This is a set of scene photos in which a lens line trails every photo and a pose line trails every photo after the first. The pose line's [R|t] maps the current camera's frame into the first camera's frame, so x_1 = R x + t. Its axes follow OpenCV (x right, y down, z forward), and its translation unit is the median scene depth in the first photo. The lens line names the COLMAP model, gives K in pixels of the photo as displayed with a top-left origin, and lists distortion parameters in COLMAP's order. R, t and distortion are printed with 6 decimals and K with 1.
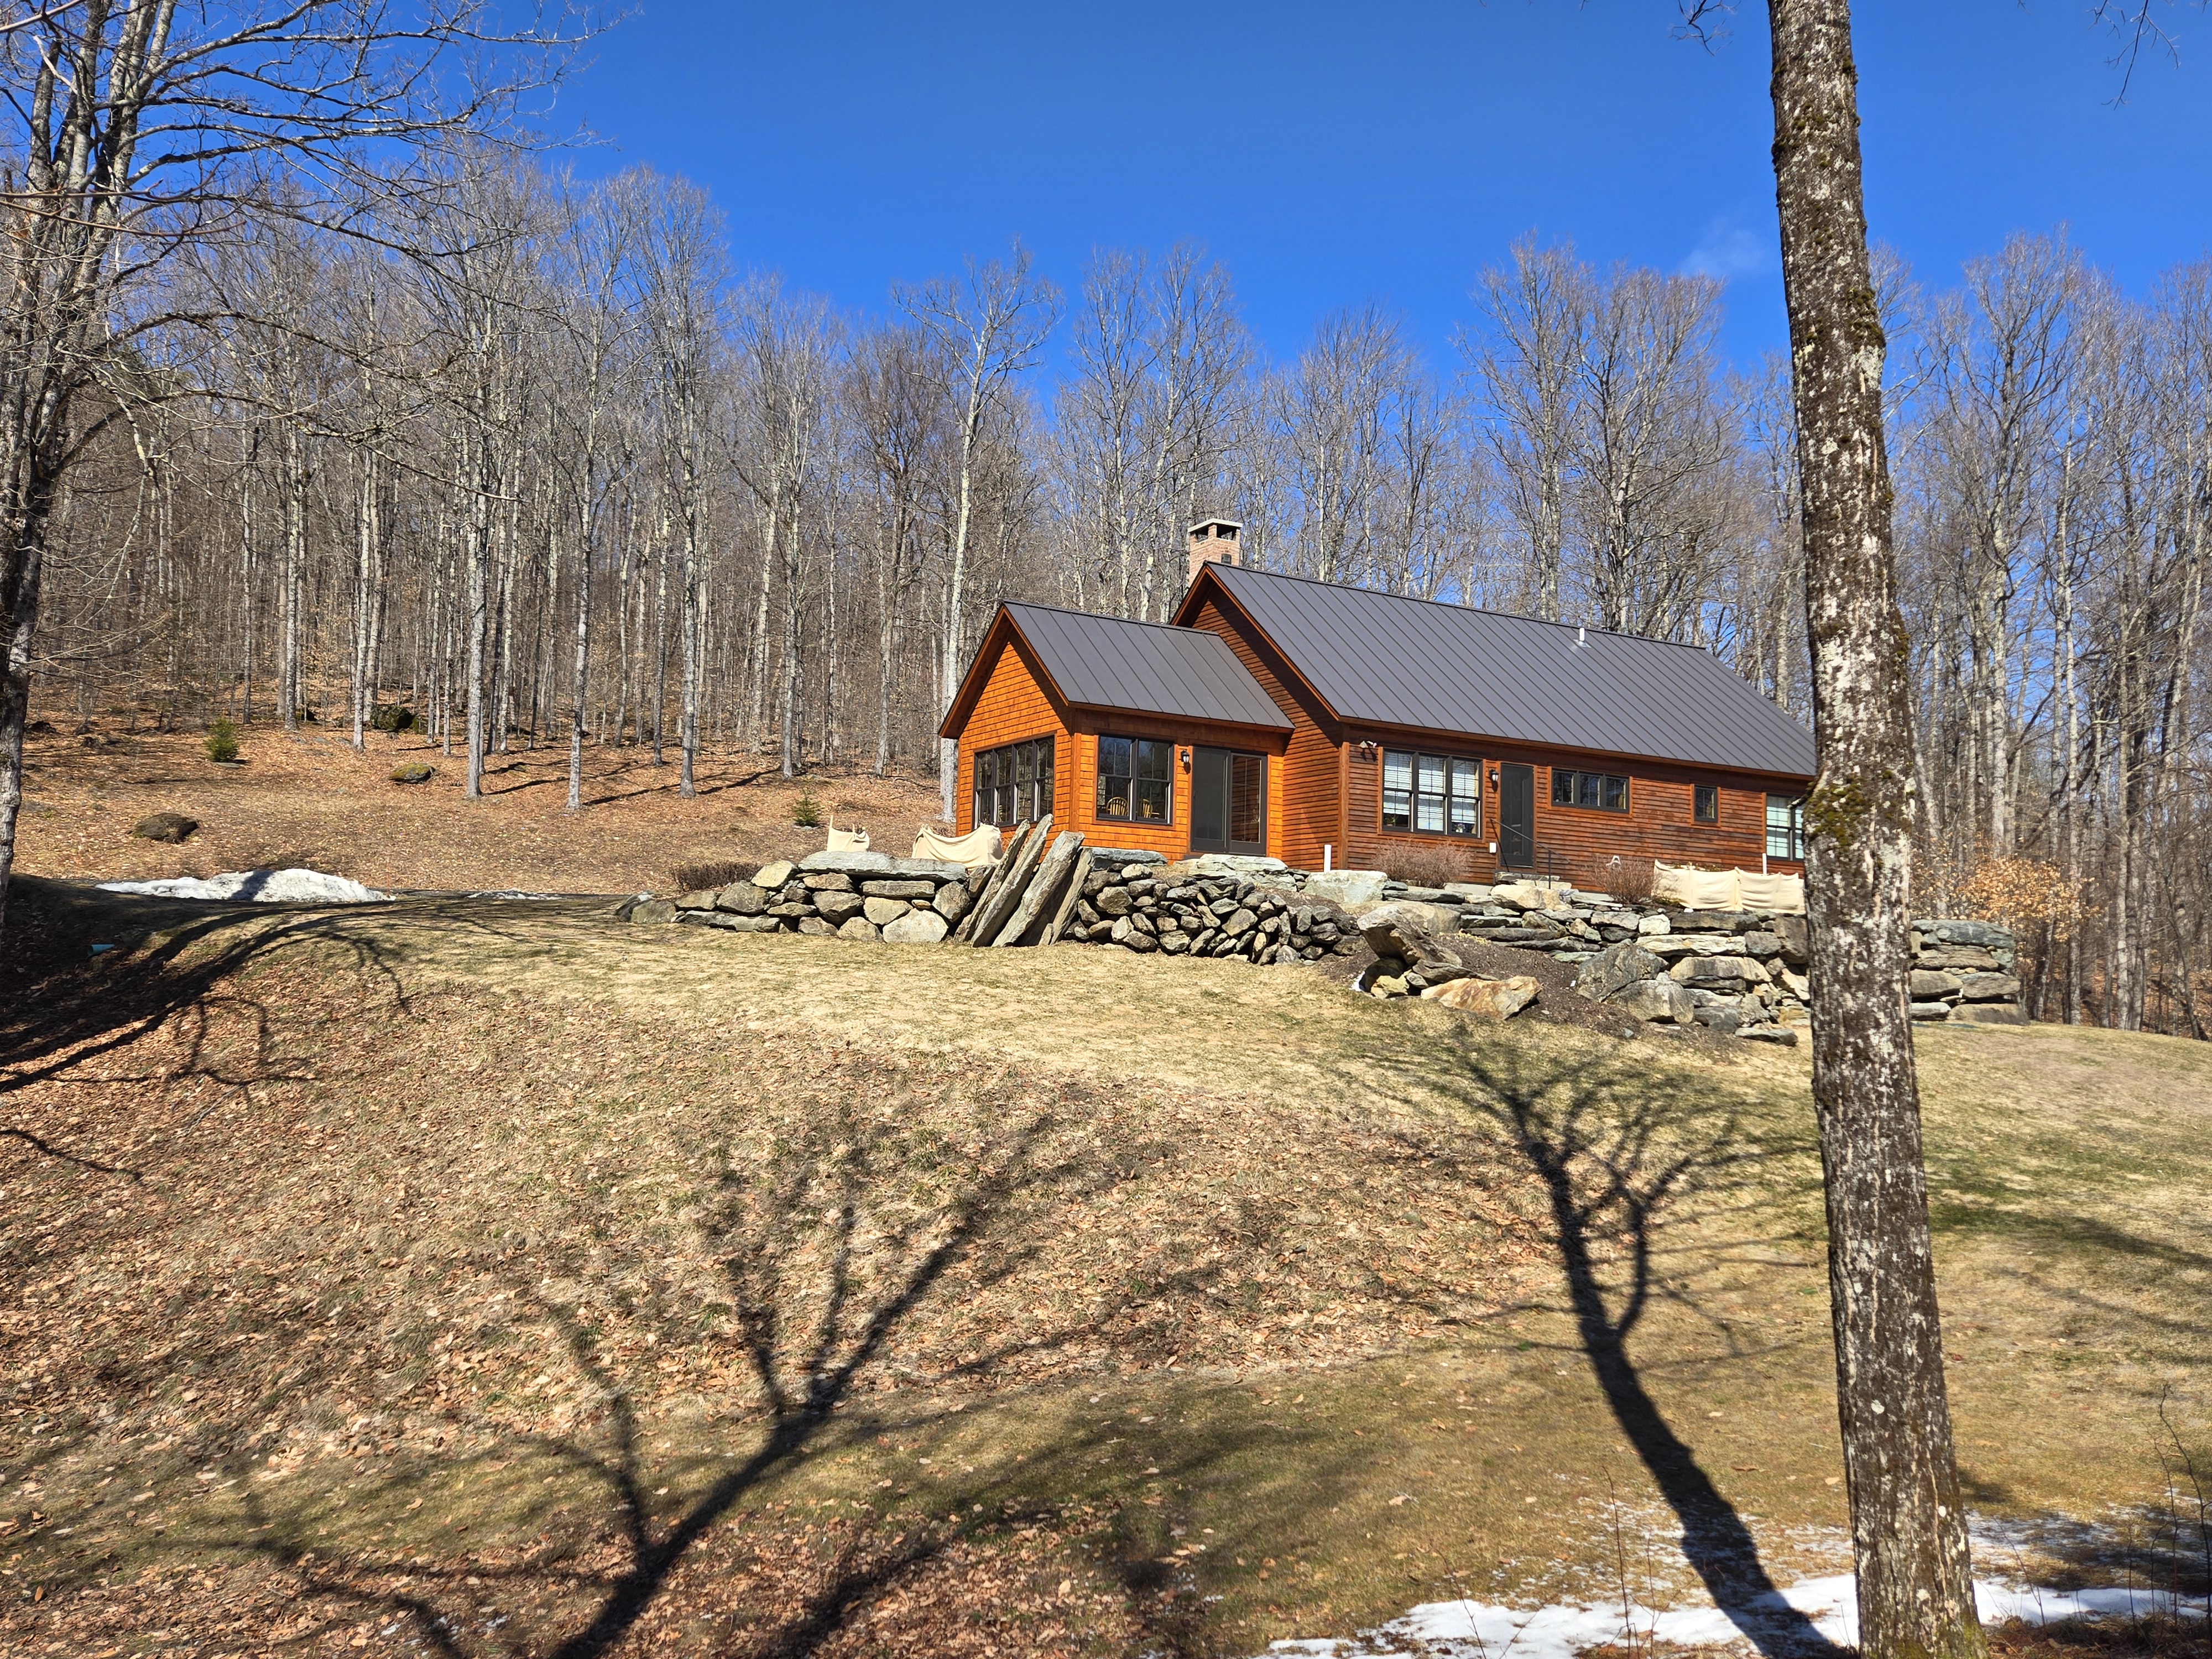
lens RADIAL K [[1707.8, 0, 1097.6], [0, 1707.8, 842.4], [0, 0, 1]] dist [0.090683, -0.064069]
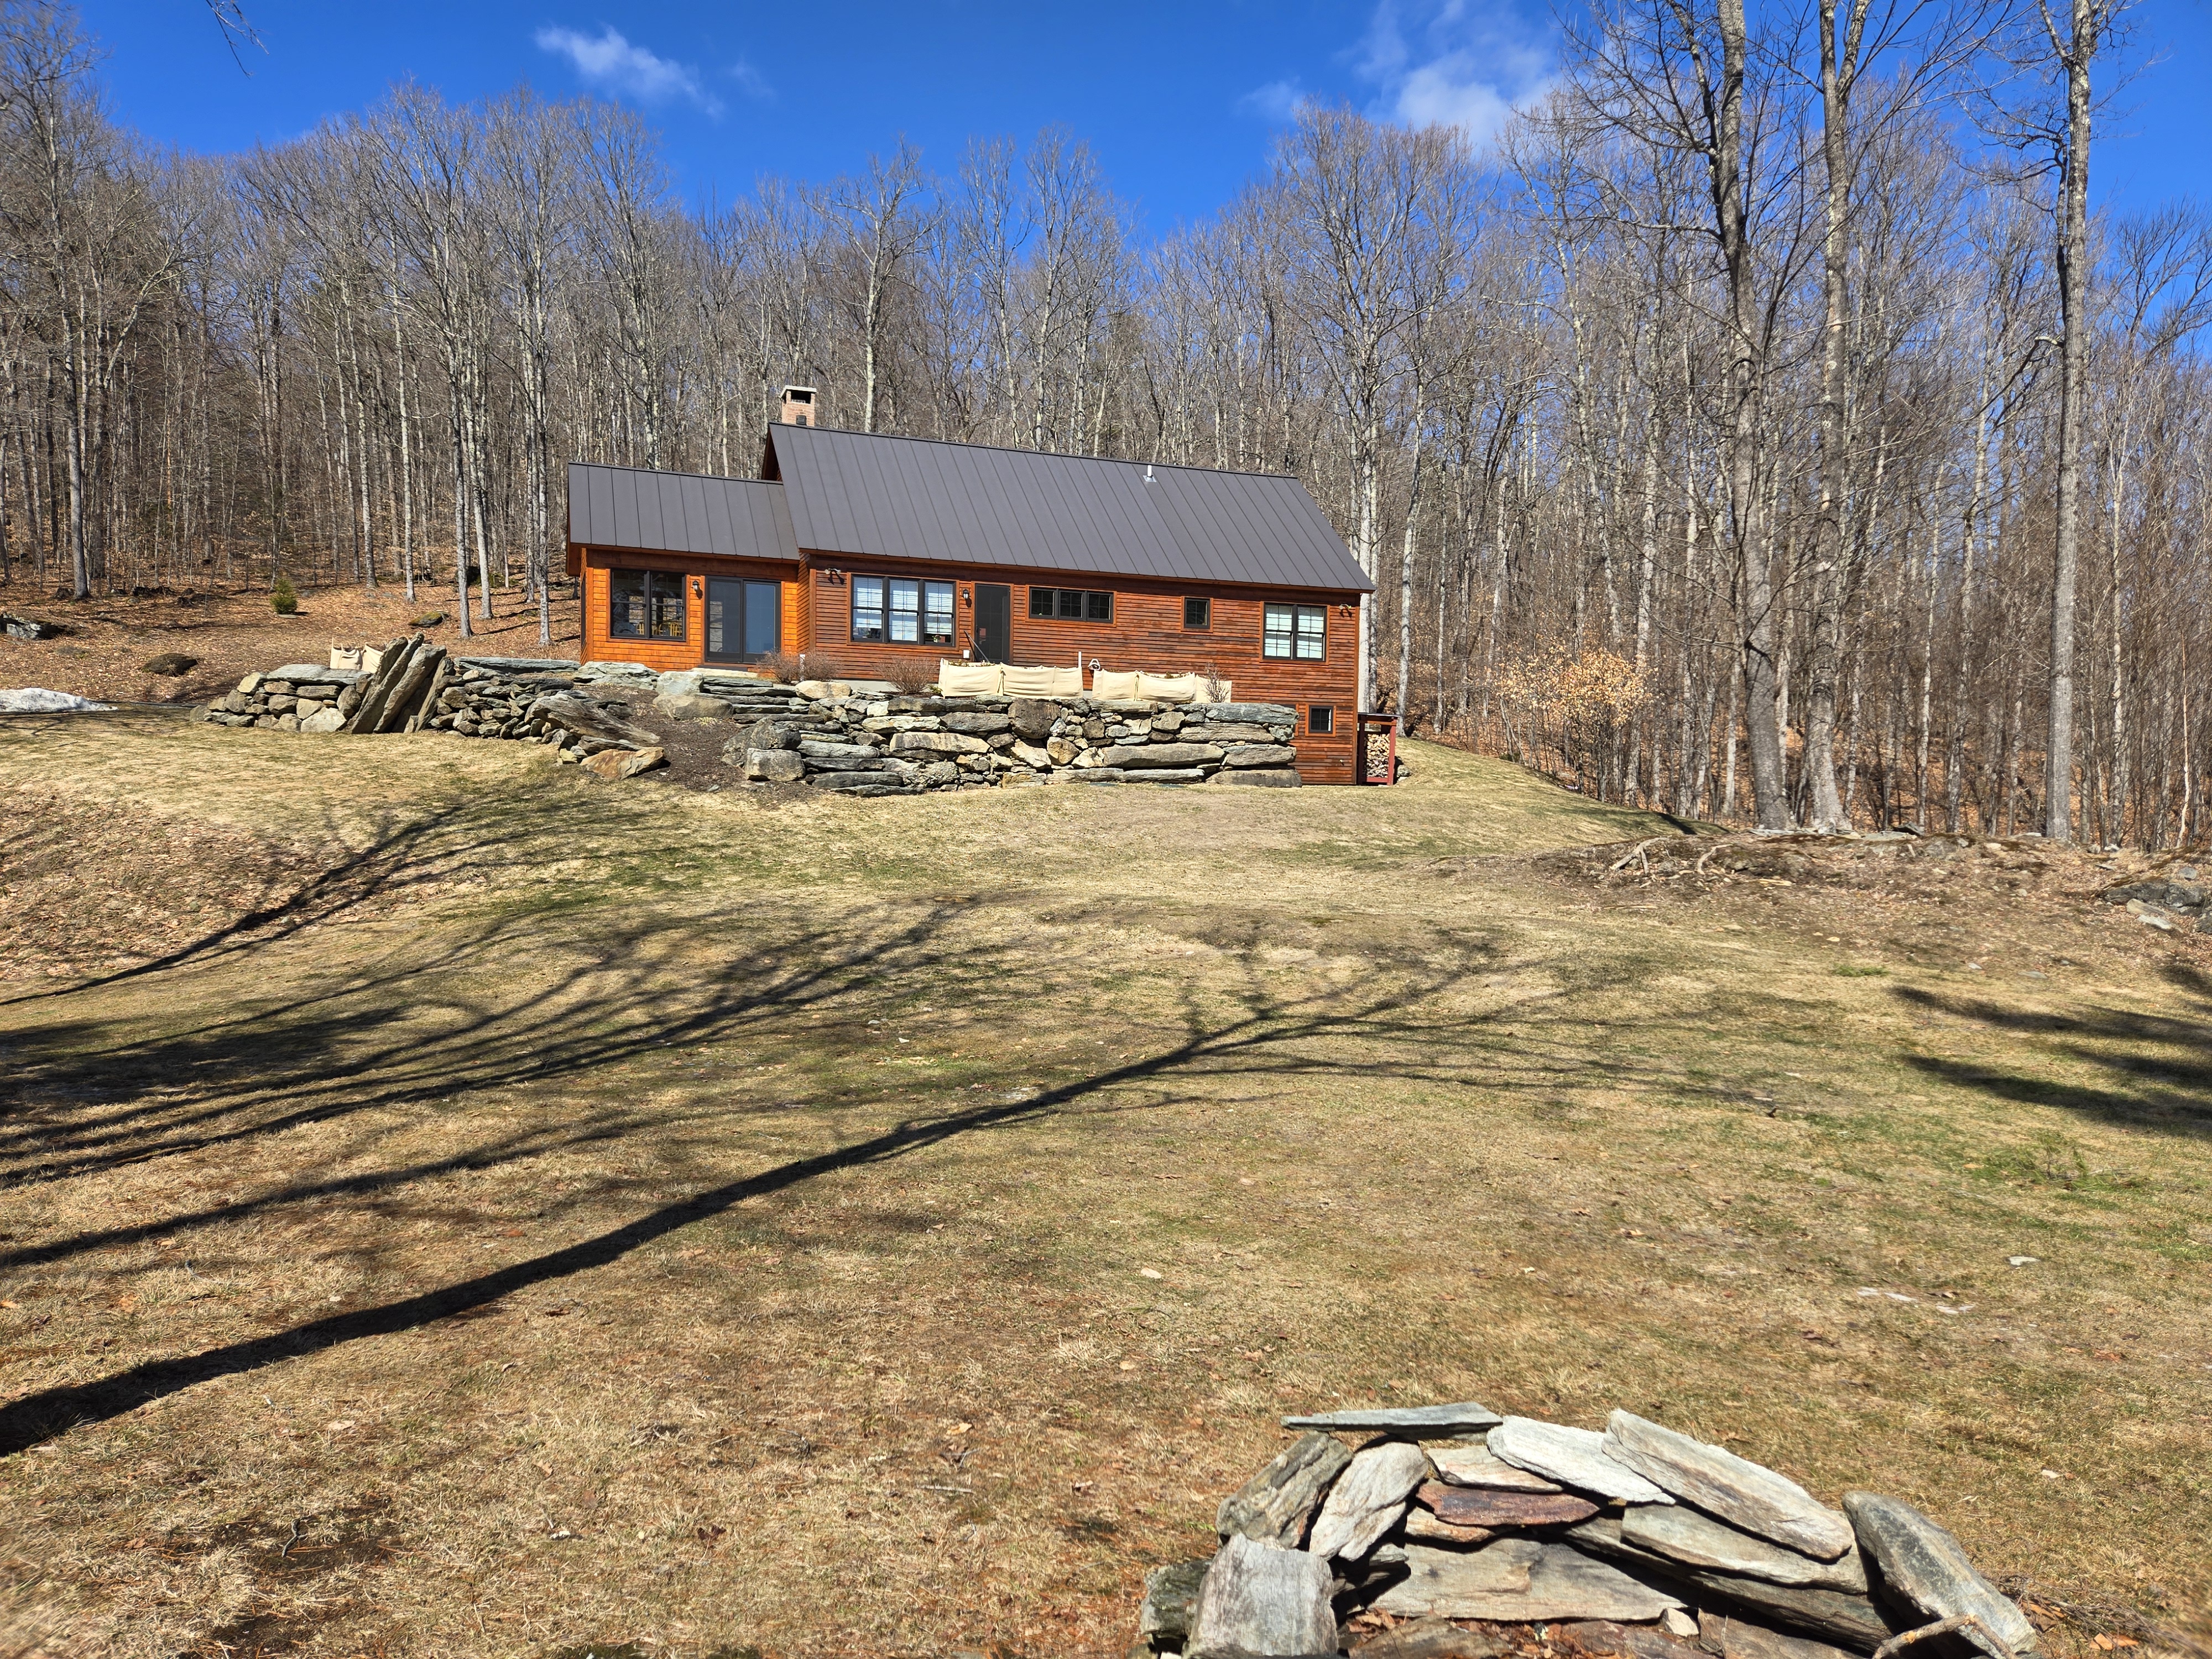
lens RADIAL K [[1498.5, 0, 1110.2], [0, 1498.5, 817.0], [0, 0, 1]] dist [0.081995, -0.069245]
pose [[0.986129, -0.008556, -0.165757, 0.581281], [0.024599, 0.995176, 0.094972, 0.022831], [0.164145, -0.097732, 0.981583, -0.052776]]
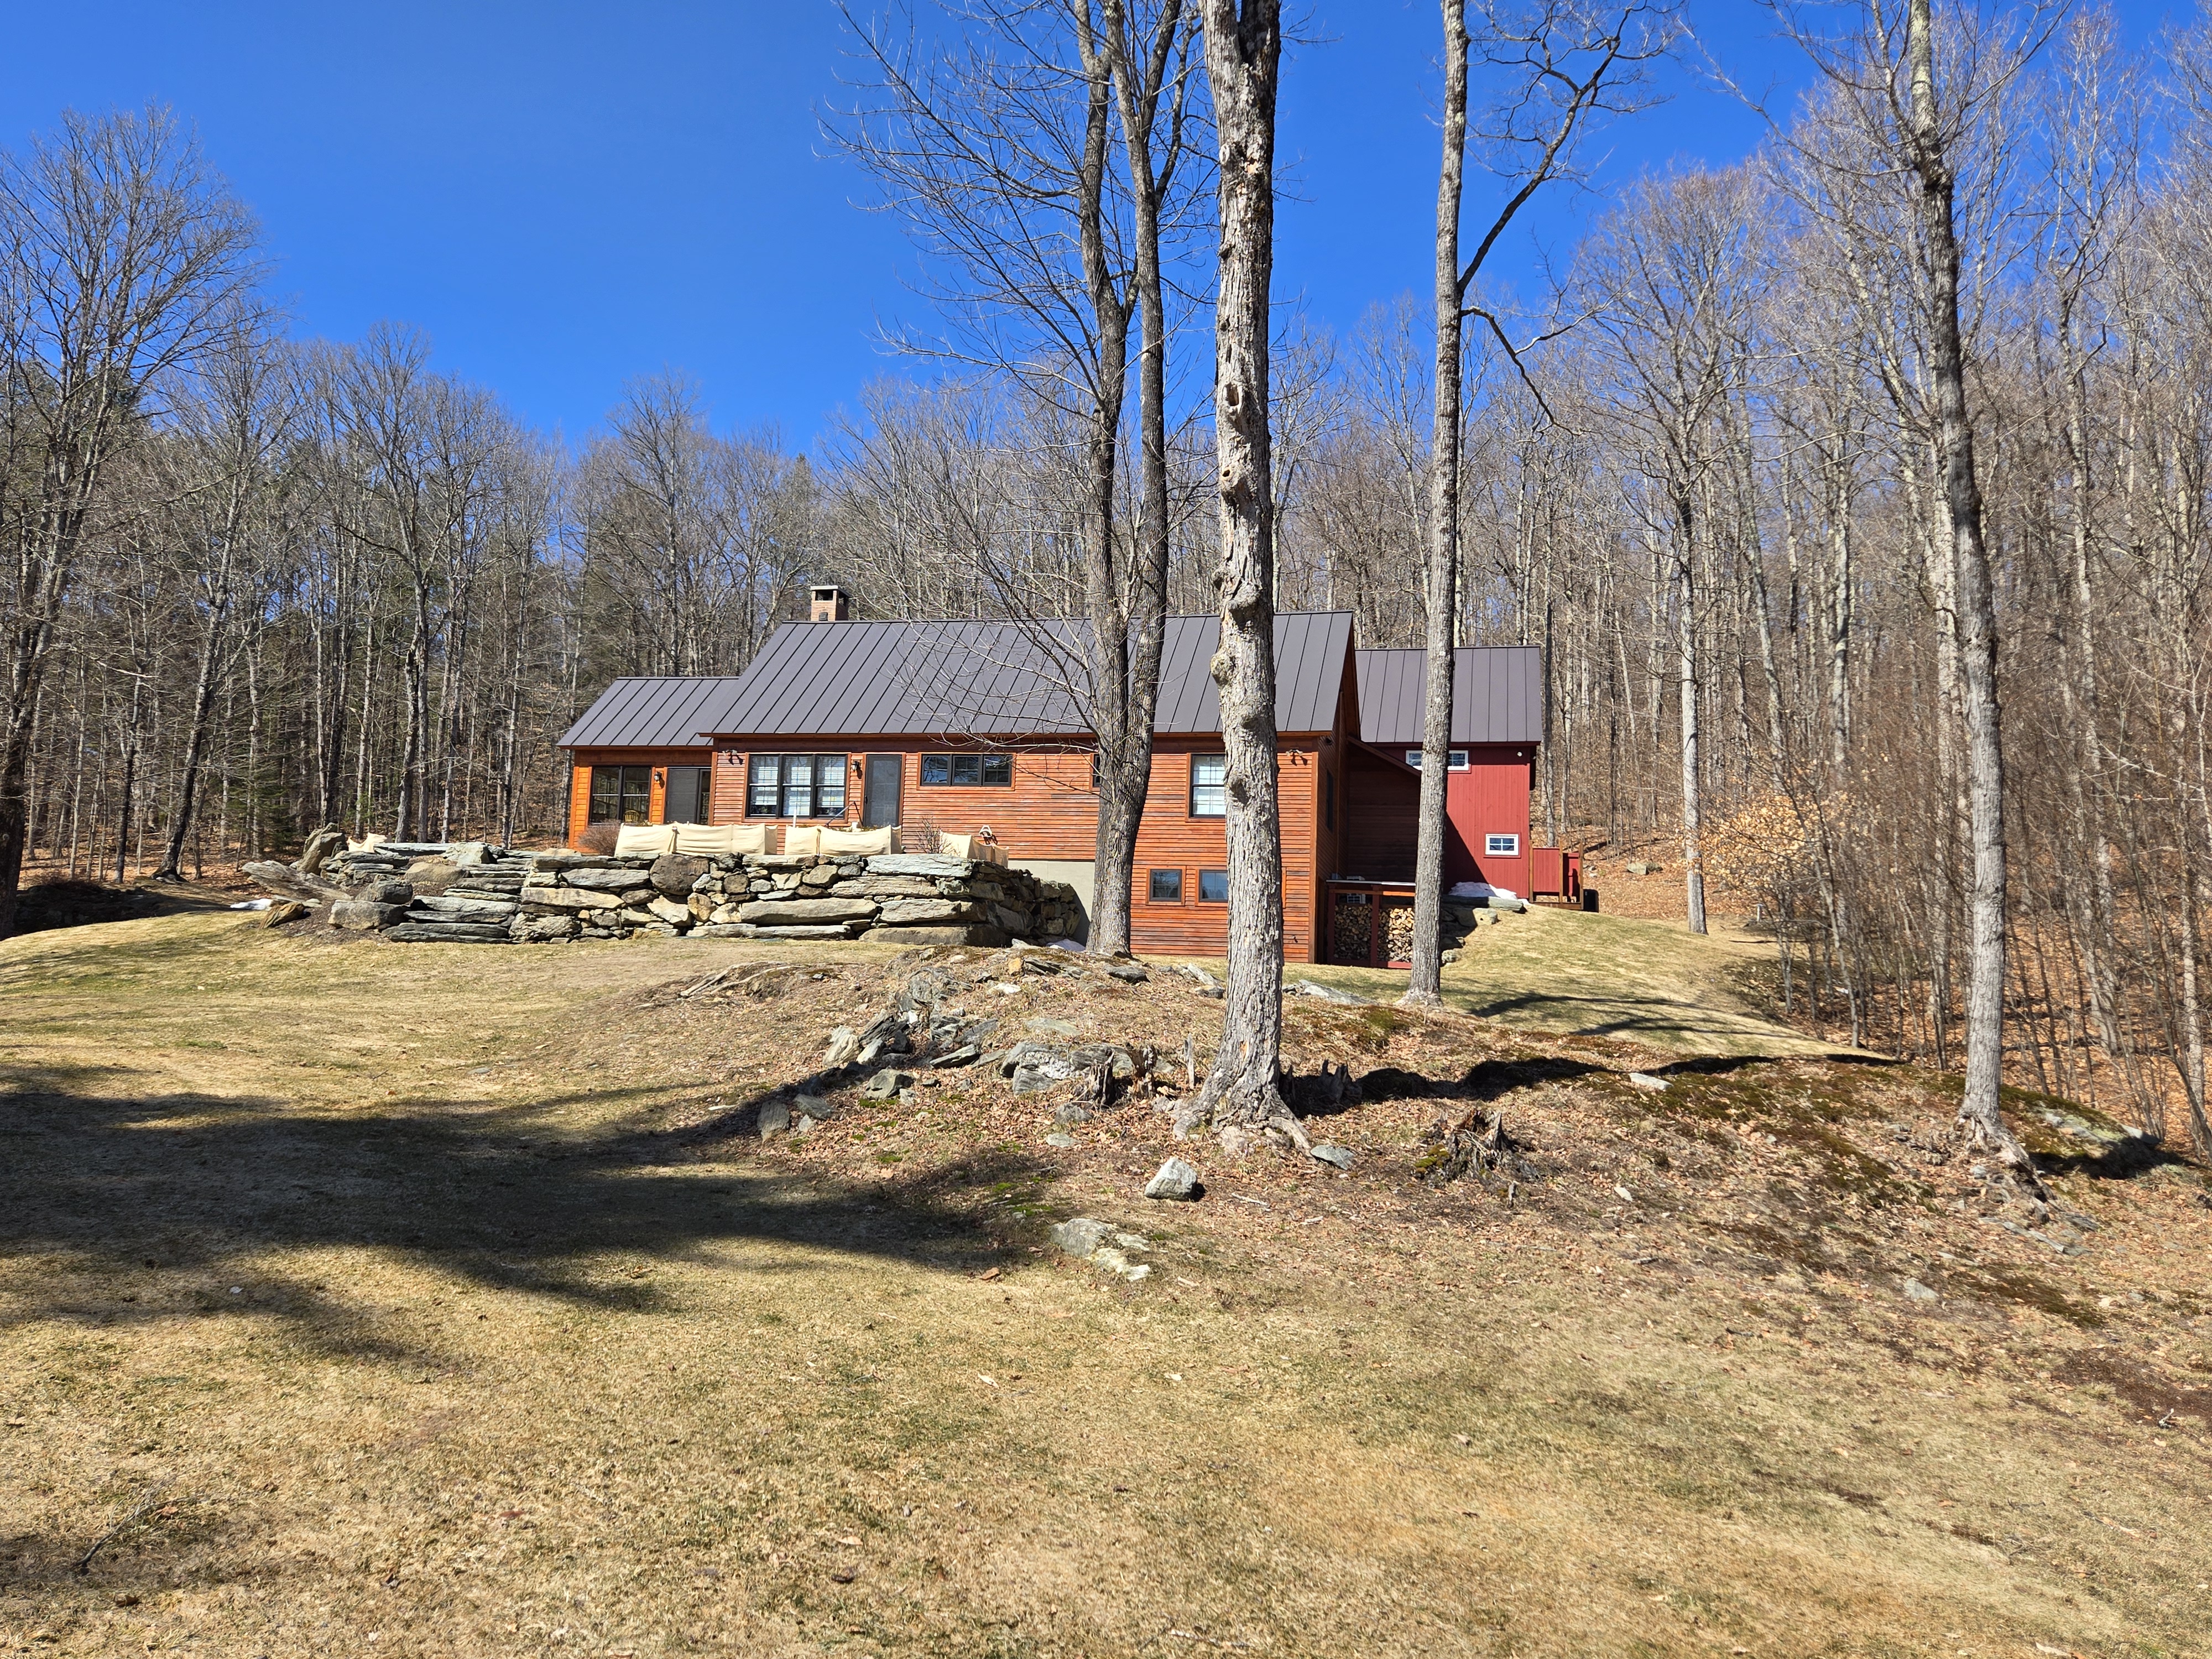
lens RADIAL K [[1707.8, 0, 1097.6], [0, 1707.8, 842.4], [0, 0, 1]] dist [0.090683, -0.064069]
pose [[0.719228, -0.074650, -0.690752, 1.345885], [0.039670, 0.997001, -0.066441, 0.115438], [0.693640, 0.020384, 0.720033, 0.294569]]
